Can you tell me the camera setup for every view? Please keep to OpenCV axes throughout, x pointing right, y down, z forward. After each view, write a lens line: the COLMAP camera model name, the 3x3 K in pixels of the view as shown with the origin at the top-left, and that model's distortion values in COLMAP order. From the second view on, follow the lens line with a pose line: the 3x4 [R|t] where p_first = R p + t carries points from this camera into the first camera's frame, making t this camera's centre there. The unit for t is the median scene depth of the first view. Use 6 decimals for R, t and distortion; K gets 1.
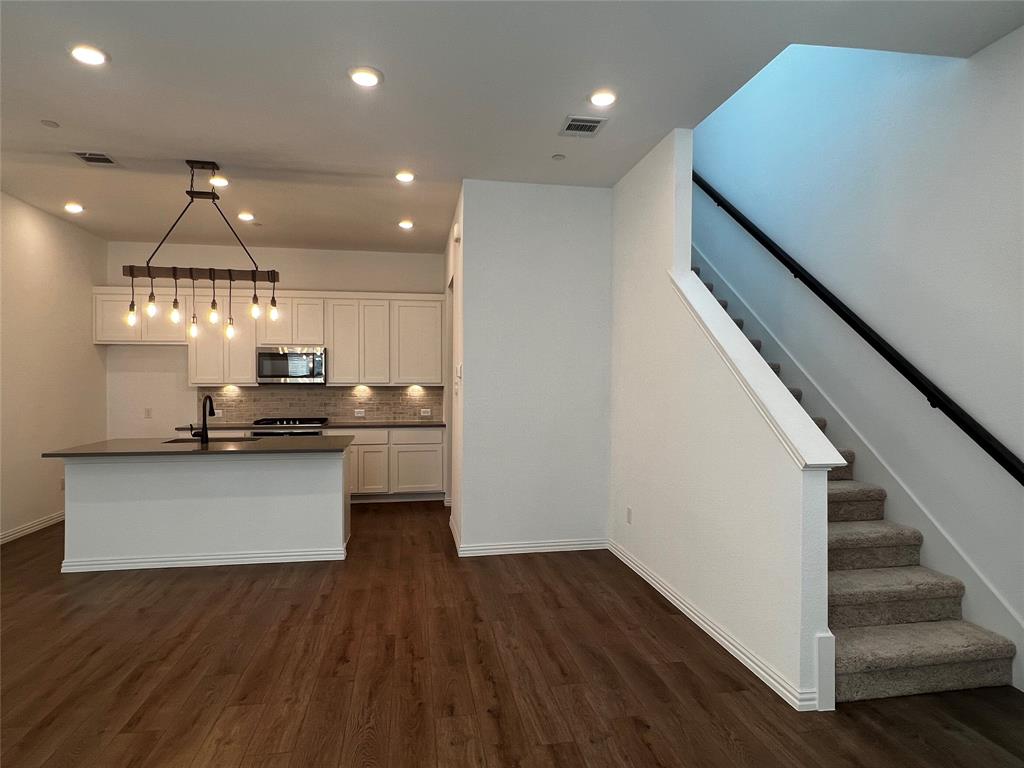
lens RADIAL K [[593.7, 0, 511.3], [0, 593.7, 386.5], [0, 0, 1]] dist [-0.003565, 0.002044]
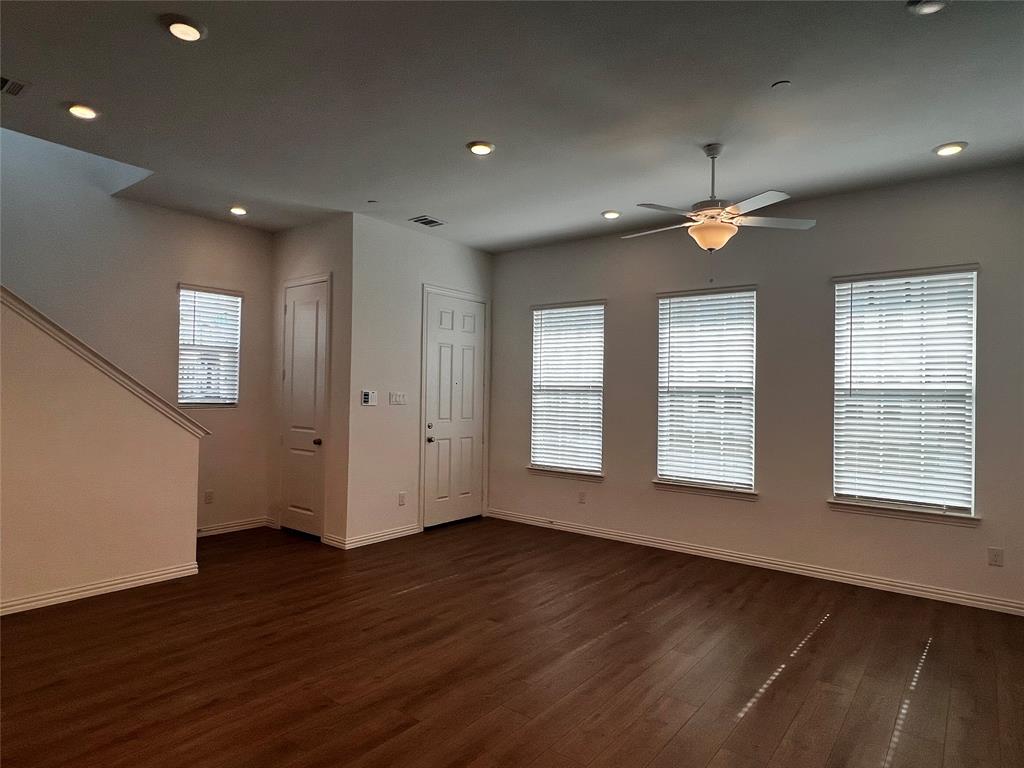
lens RADIAL K [[593.7, 0, 515.2], [0, 593.7, 385.5], [0, 0, 1]] dist [-0.003565, 0.002044]
pose [[-0.676599, -0.005611, 0.736330, -0.799410], [-0.015878, 0.999850, -0.006972, -0.011088], [-0.736180, -0.016409, -0.676587, 0.820127]]
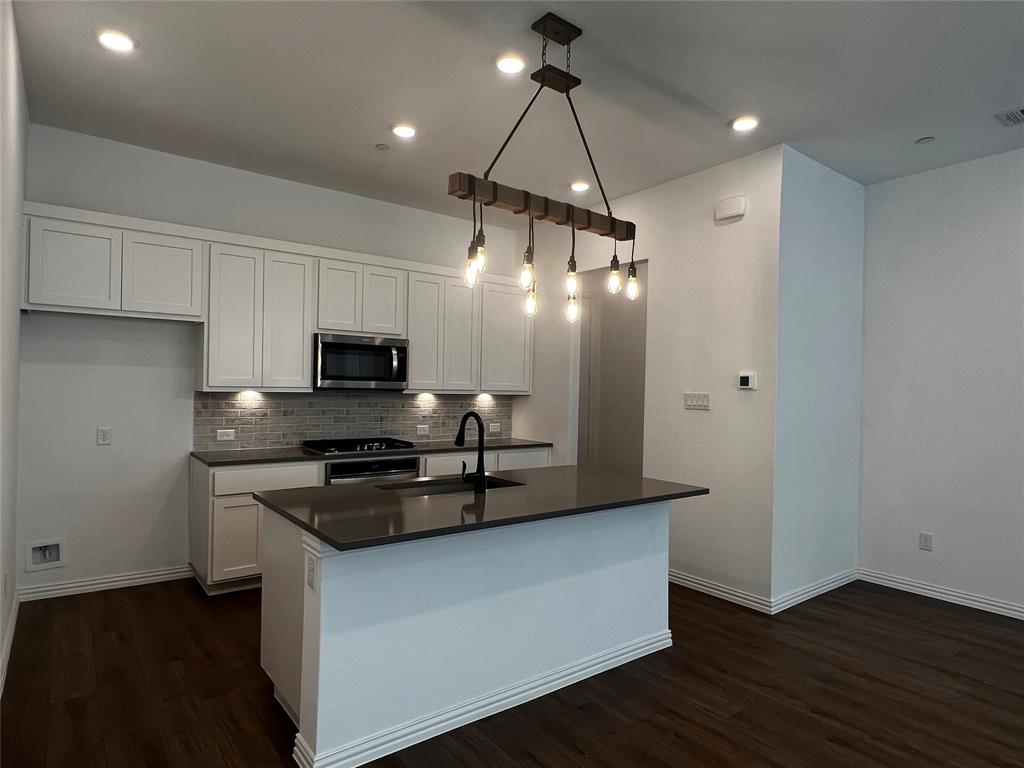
lens RADIAL K [[593.7, 0, 509.1], [0, 593.7, 383.0], [0, 0, 1]] dist [-0.003565, 0.002044]
pose [[0.888984, 0.020373, 0.457485, -0.787405], [-0.014190, 0.999756, -0.016949, -0.004421], [-0.457718, 0.008576, 0.889056, 0.463267]]
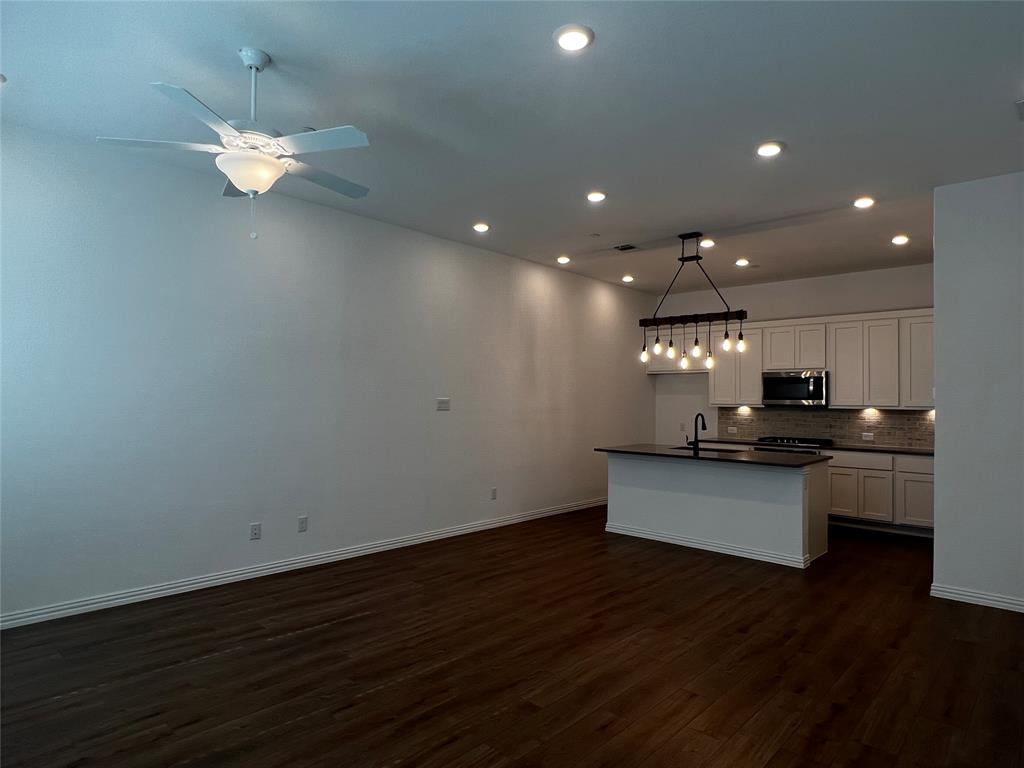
lens RADIAL K [[593.7, 0, 510.5], [0, 593.7, 388.9], [0, 0, 1]] dist [-0.003565, 0.002044]
pose [[0.603958, -0.008164, -0.796975, 0.260194], [-0.018474, 0.999535, -0.024239, 0.001219], [0.796802, 0.029363, 0.603526, -0.084241]]
